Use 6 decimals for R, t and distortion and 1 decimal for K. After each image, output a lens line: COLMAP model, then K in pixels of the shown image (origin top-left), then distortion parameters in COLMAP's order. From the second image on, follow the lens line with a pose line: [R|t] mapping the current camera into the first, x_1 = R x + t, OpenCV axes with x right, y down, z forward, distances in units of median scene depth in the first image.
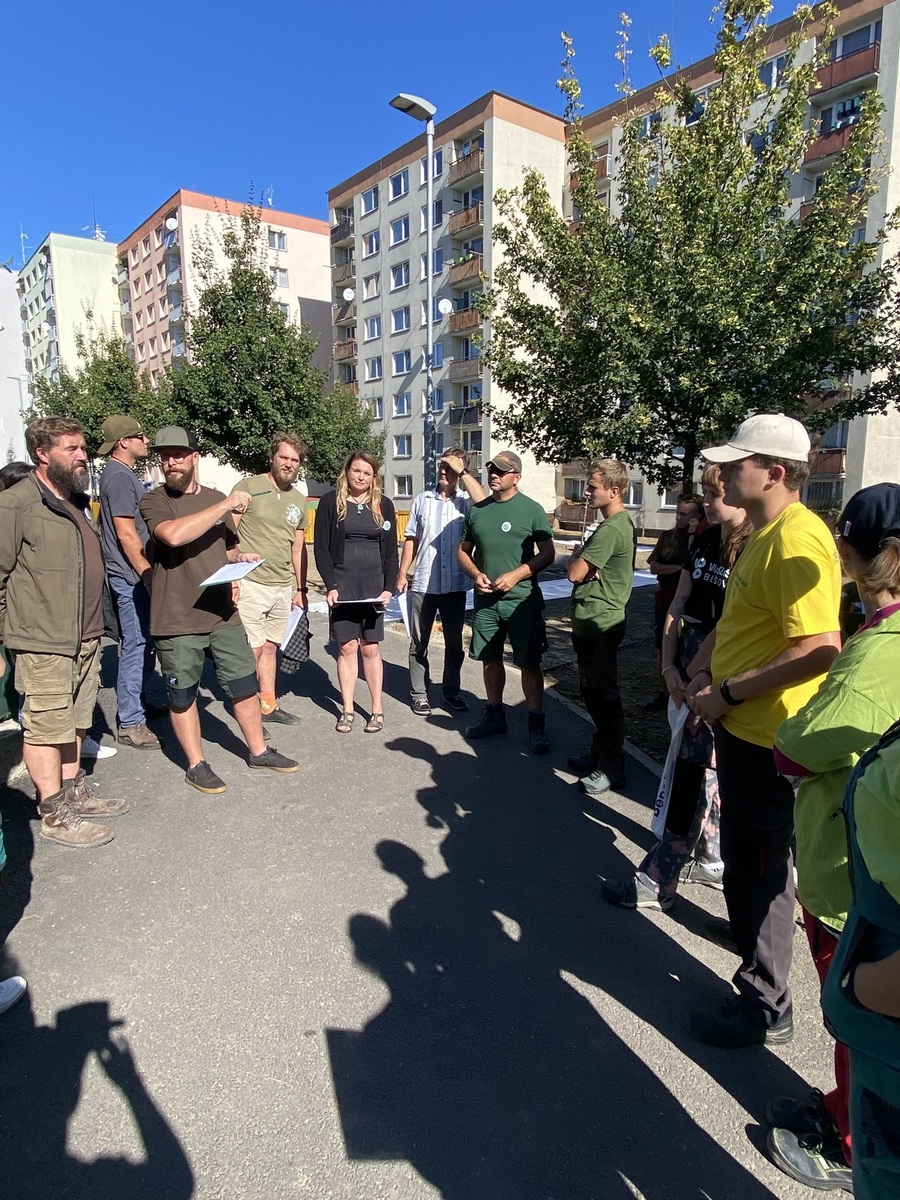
lens RADIAL K [[736.1, 0, 450.0], [0, 736.1, 600.0], [0, 0, 1]] dist [0.002317, -0.000020]
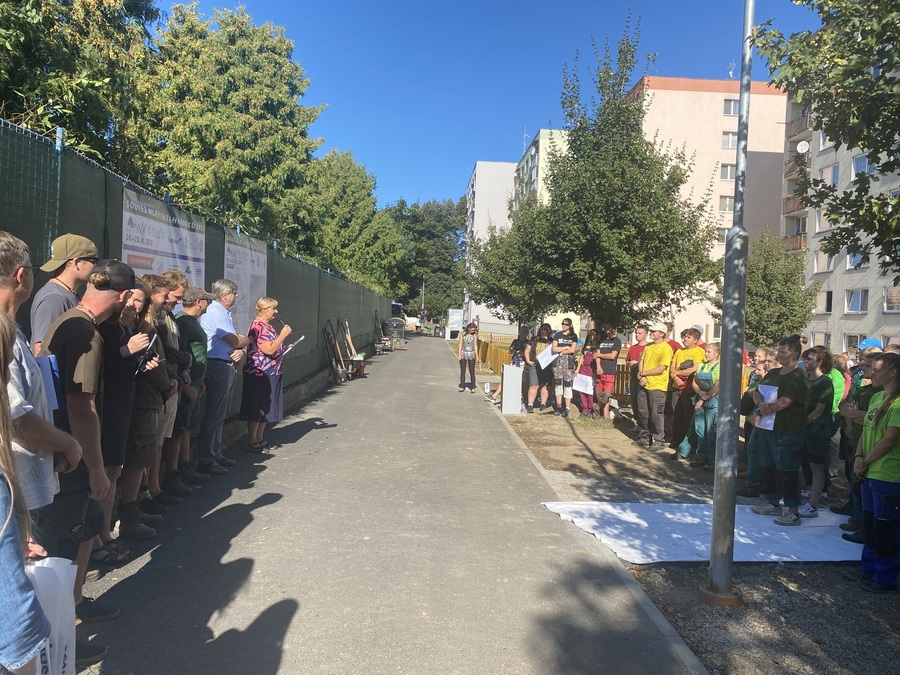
lens RADIAL K [[679.0, 0, 450.0], [0, 679.0, 337.5], [0, 0, 1]] dist [0.007945, -0.003865]
pose [[0.810477, 0.040044, -0.584400, 0.016795], [-0.130242, 0.985007, -0.113132, -0.011446], [0.571108, 0.167805, 0.803541, 0.071113]]
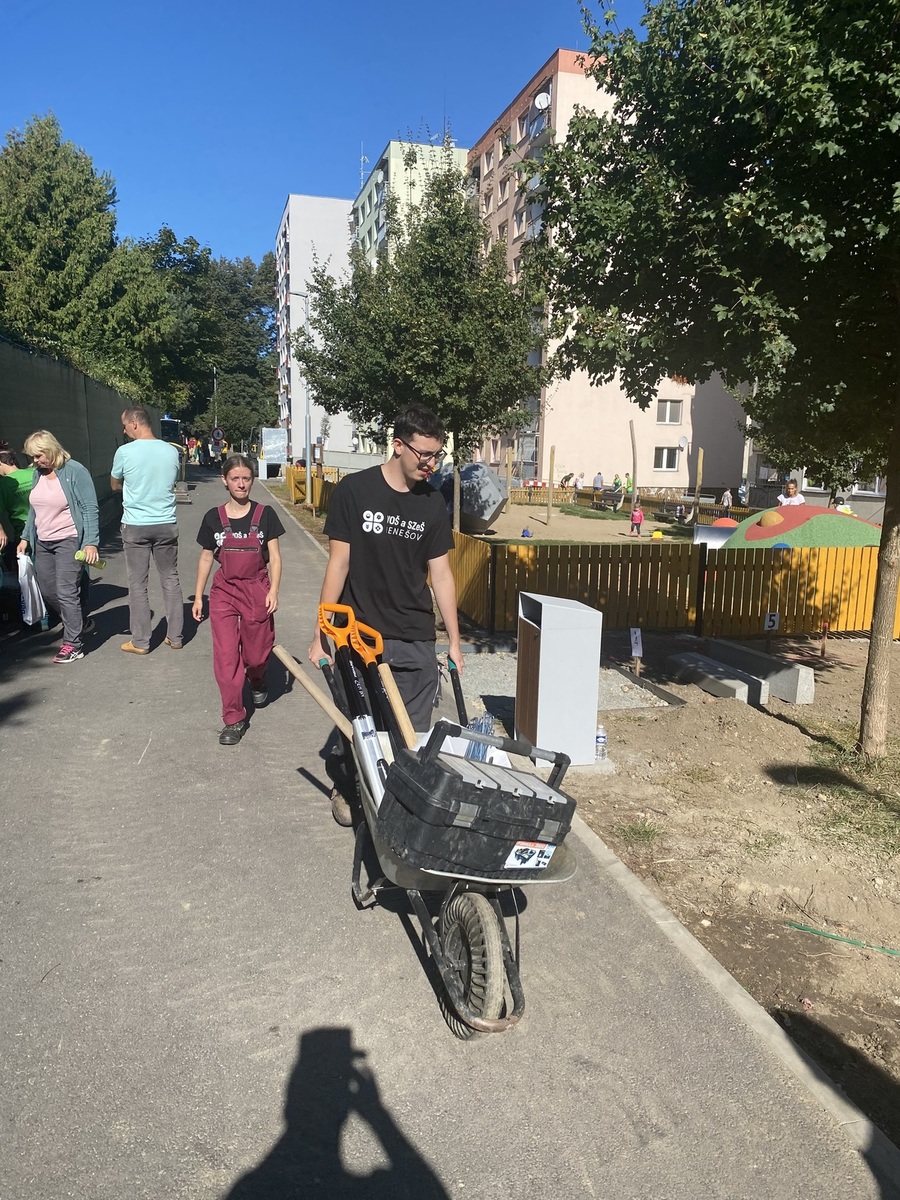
lens RADIAL K [[905.4, 0, 450.0], [0, 905.4, 600.0], [0, 0, 1]] dist [0.007945, -0.003865]
pose [[0.915098, 0.082093, -0.394786, -0.080474], [-0.086779, 0.996209, 0.006006, -0.031425], [0.393782, 0.028763, 0.918754, 0.190047]]
